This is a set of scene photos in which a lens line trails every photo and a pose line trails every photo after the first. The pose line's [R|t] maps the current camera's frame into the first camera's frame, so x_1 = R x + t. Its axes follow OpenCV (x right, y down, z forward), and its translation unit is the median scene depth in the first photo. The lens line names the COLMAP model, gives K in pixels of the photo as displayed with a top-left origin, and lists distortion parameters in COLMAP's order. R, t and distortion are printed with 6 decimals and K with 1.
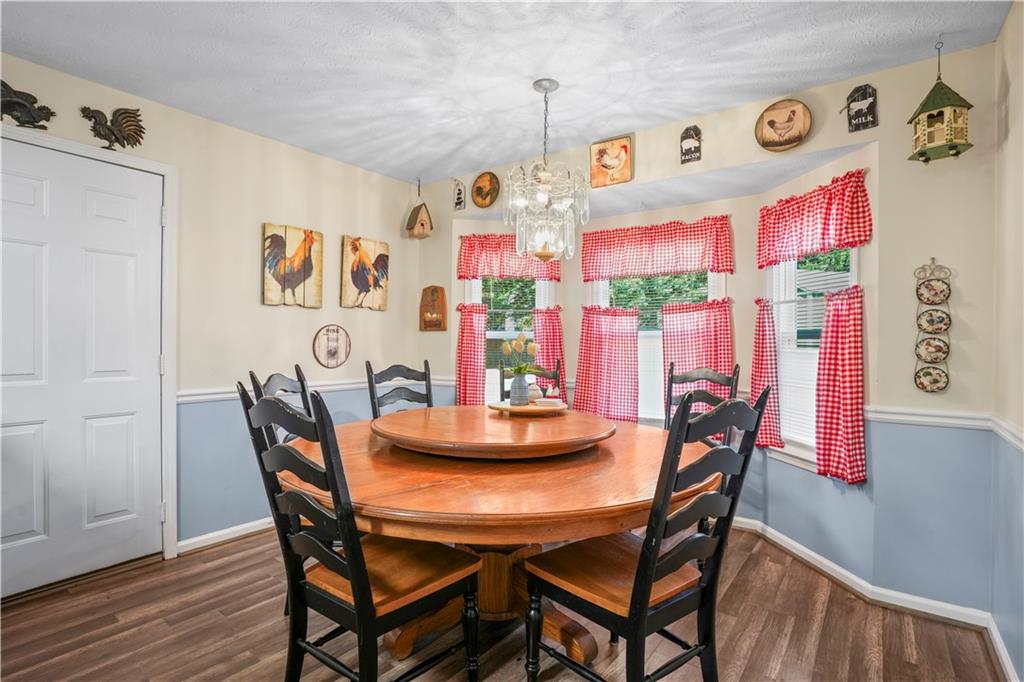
lens RADIAL K [[496.9, 0, 513.8], [0, 496.9, 339.6], [0, 0, 1]] dist [-0.051921, 0.004438]
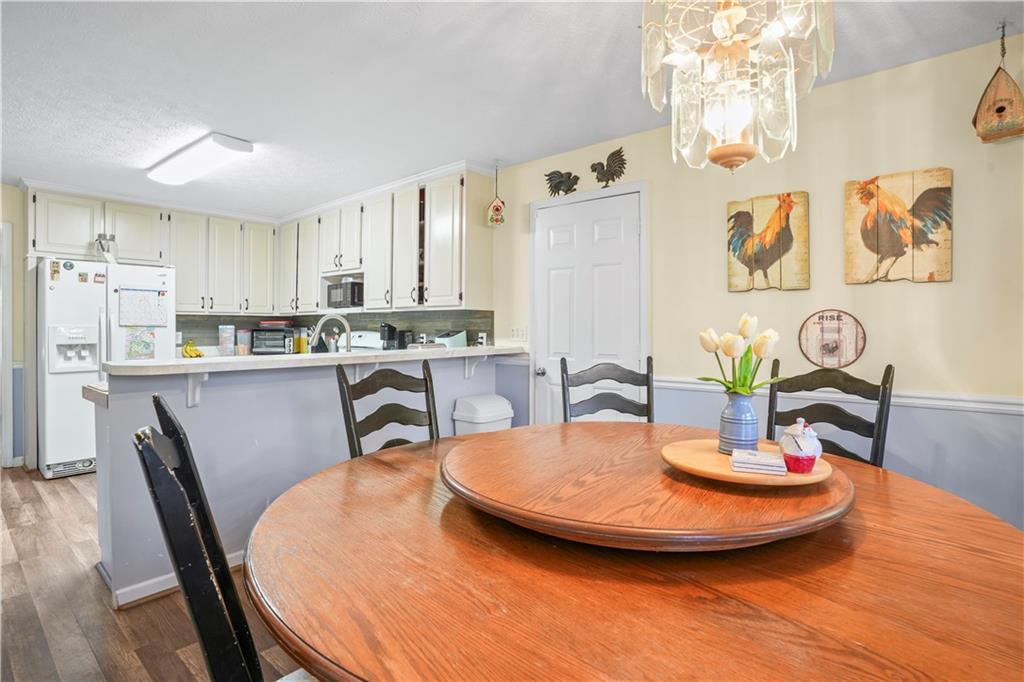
lens RADIAL K [[496.9, 0, 514.2], [0, 496.9, 335.9], [0, 0, 1]] dist [-0.051921, 0.004438]
pose [[-0.056578, 0.010103, -0.998347, 0.398477], [0.002098, 0.999948, 0.010001, 0.000723], [0.998396, -0.001529, -0.056596, 0.597115]]
